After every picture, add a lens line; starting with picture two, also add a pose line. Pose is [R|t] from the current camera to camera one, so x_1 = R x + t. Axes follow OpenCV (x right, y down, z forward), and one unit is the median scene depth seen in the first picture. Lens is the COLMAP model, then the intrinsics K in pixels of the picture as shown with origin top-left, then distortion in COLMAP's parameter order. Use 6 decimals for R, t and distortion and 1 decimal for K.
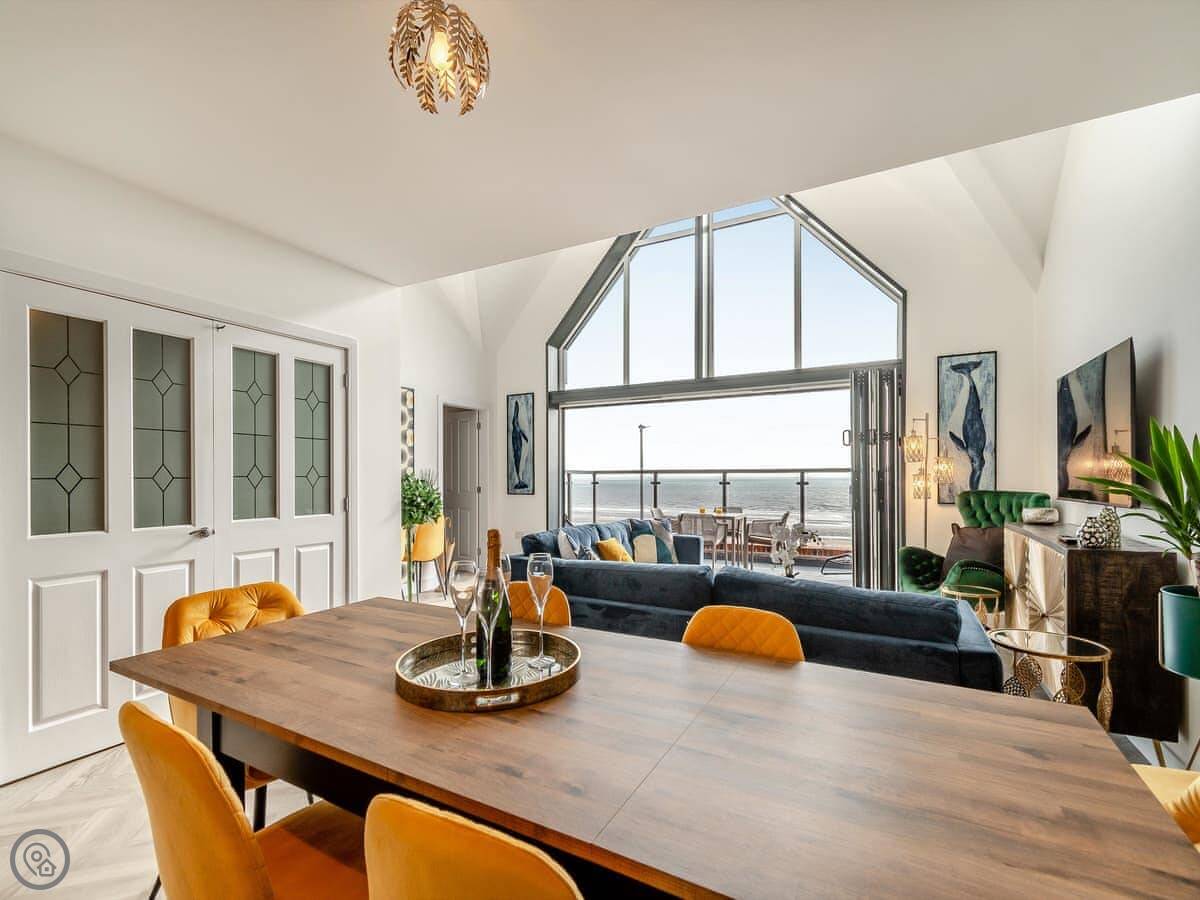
lens RADIAL K [[539.3, 0, 601.9], [0, 539.3, 473.3], [0, 0, 1]] dist [0.001102, -0.000144]
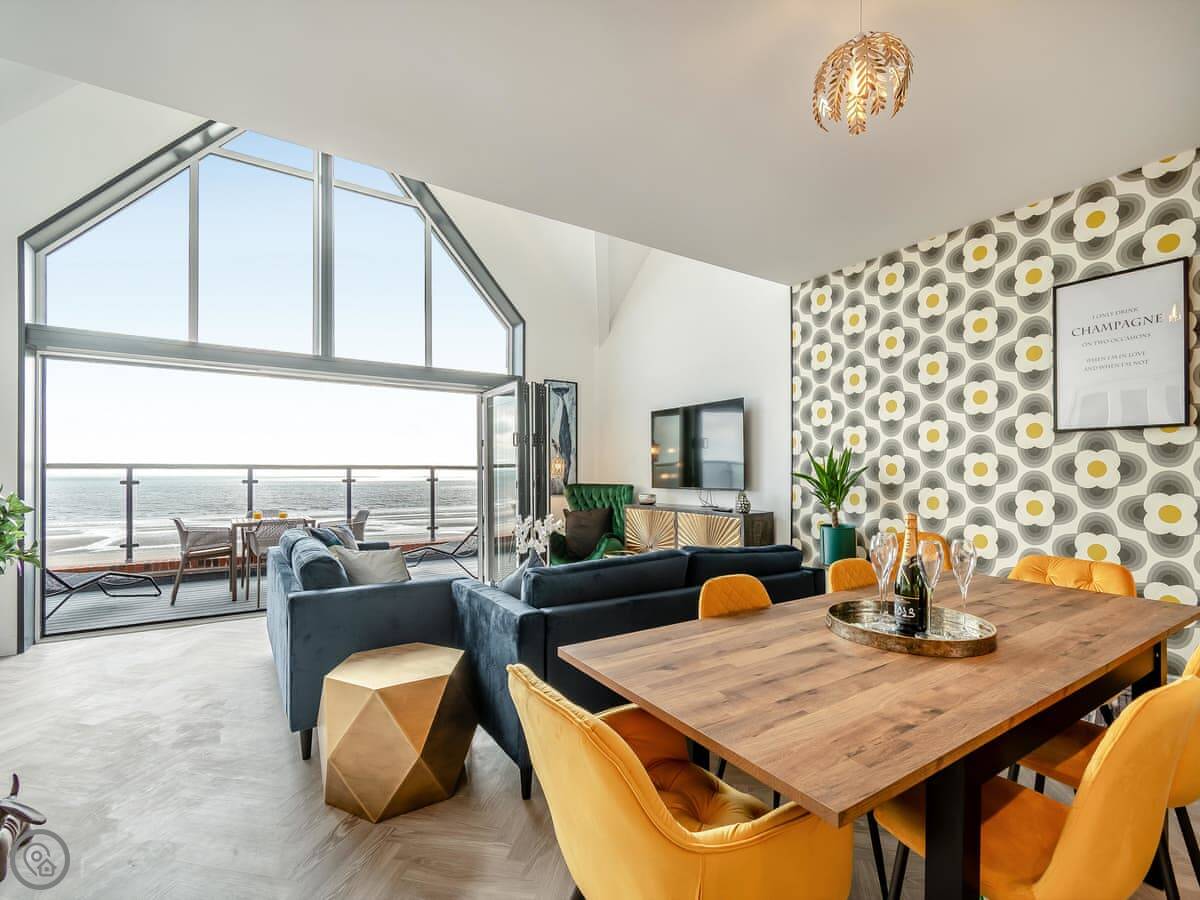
lens RADIAL K [[539.3, 0, 601.9], [0, 539.3, 473.3], [0, 0, 1]] dist [0.001102, -0.000144]
pose [[0.476821, 0.001514, 0.878999, -0.365746], [-0.005813, 0.999982, 0.001431, 0.002551], [-0.878981, -0.005792, 0.476821, 0.232378]]
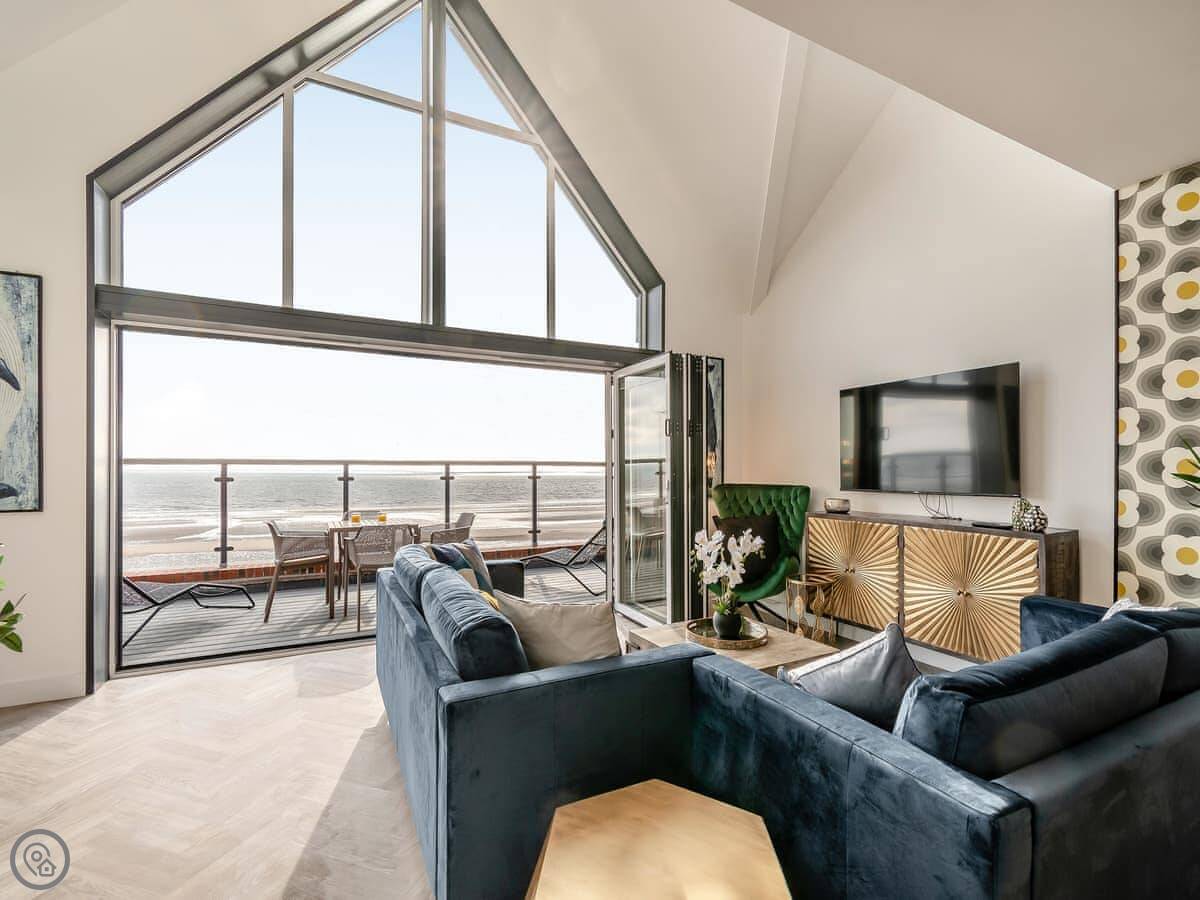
lens RADIAL K [[545.6, 0, 599.7], [0, 545.6, 472.4], [0, 0, 1]] dist [-0.001006, -0.000167]
pose [[0.587307, -0.001435, 0.809363, -0.262398], [-0.007995, 0.999939, 0.007574, 0.001642], [-0.809325, -0.010919, 0.587260, 0.454911]]
